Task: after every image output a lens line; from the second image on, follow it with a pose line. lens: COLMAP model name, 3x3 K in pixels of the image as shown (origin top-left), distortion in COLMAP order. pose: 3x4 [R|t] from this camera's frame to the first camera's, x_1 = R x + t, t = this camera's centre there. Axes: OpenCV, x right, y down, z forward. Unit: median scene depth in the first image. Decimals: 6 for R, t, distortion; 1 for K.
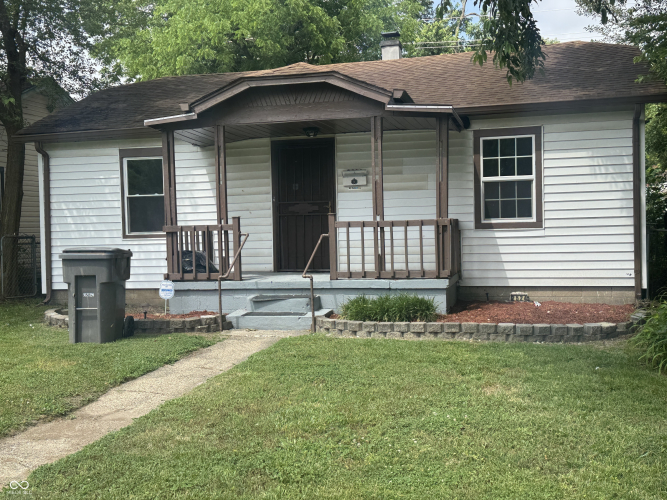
lens RADIAL K [[765.4, 0, 334.1], [0, 765.4, 235.1], [0, 0, 1]] dist [0.107904, -0.028001]
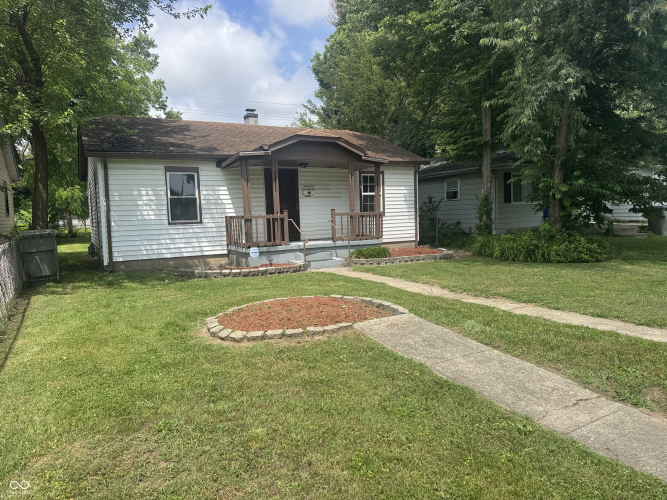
lens RADIAL K [[463.2, 0, 333.5], [0, 463.2, 250.0], [0, 0, 1]] dist [0.006337, -0.000451]
pose [[0.728288, -0.050851, 0.683382, -0.764125], [0.020108, 0.998399, 0.052862, 0.013959], [-0.684976, -0.024757, 0.728144, 0.117346]]
